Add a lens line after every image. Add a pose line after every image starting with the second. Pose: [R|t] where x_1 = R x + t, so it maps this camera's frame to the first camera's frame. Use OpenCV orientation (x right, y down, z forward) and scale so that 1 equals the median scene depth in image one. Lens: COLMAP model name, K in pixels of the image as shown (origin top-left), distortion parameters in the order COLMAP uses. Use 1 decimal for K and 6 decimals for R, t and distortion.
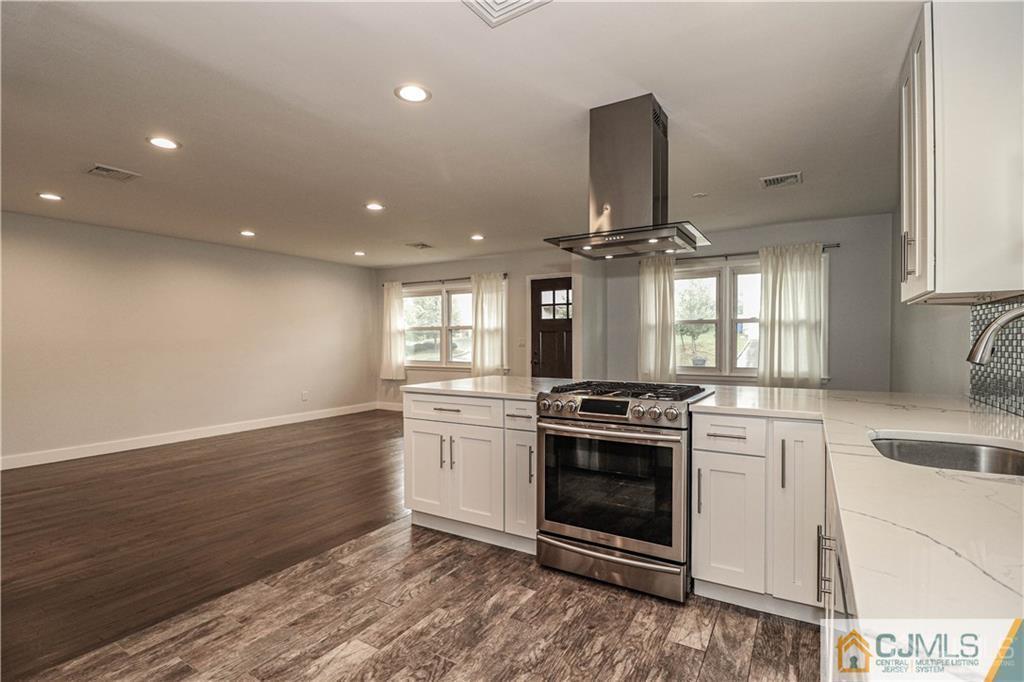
lens RADIAL K [[479.5, 0, 501.4], [0, 479.5, 344.4], [0, 0, 1]] dist [-0.000407, -0.014245]
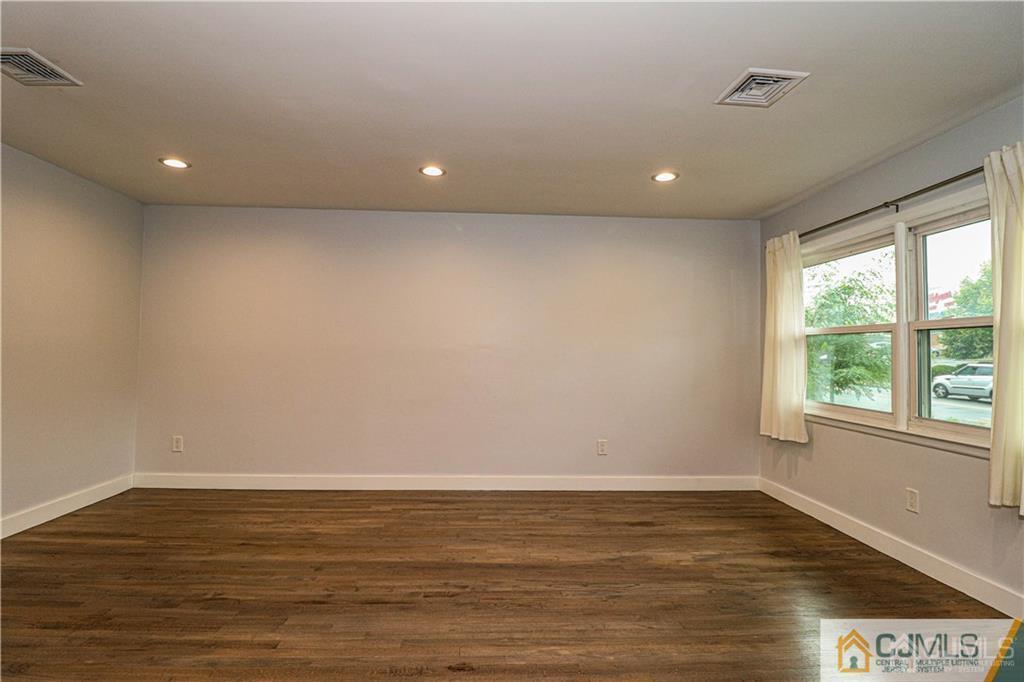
lens RADIAL K [[474.8, 0, 512.3], [0, 474.8, 337.0], [0, 0, 1]] dist [-0.001480, -0.013005]
pose [[0.574521, -0.010008, -0.818429, 0.015755], [-0.025553, 0.999219, -0.030157, -0.014222], [0.818091, 0.038239, 0.573816, 1.068277]]
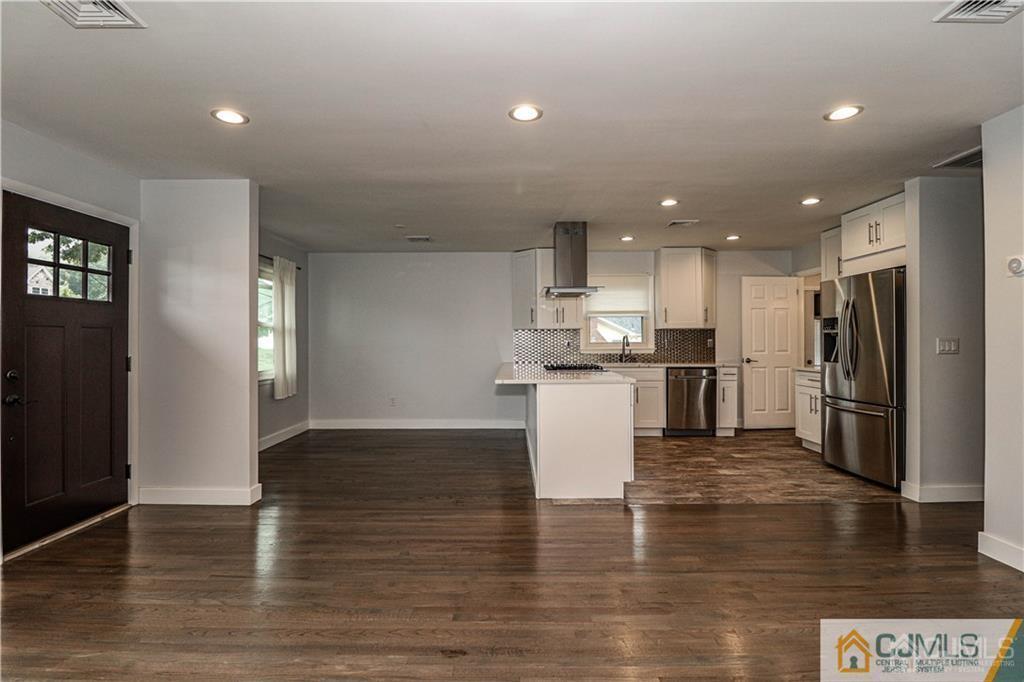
lens RADIAL K [[479.2, 0, 509.6], [0, 479.2, 340.5], [0, 0, 1]] dist [-0.000276, -0.013879]
pose [[-0.530209, 0.006226, 0.847844, -0.847413], [0.011608, 0.999933, -0.000084, -0.013212], [-0.847788, 0.009797, -0.530246, 1.516357]]
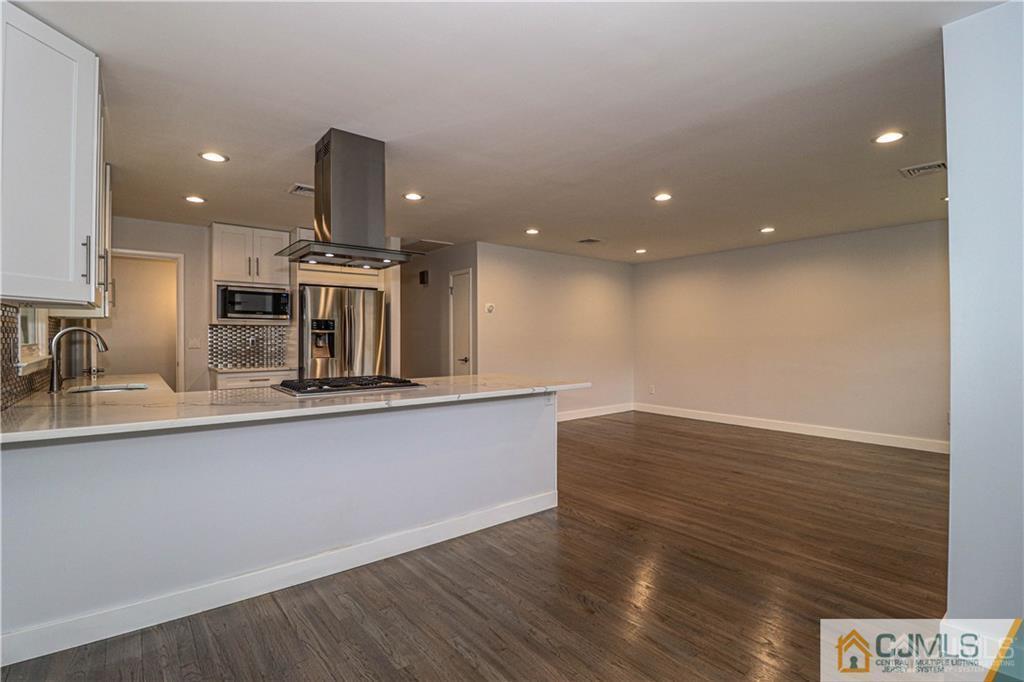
lens RADIAL K [[479.2, 0, 509.6], [0, 479.2, 340.5], [0, 0, 1]] dist [-0.000276, -0.013879]
pose [[-0.325124, 0.007586, -0.945641, 0.824611], [-0.002157, 0.999959, 0.008764, -0.014202], [0.945669, 0.004889, -0.325094, 1.169902]]
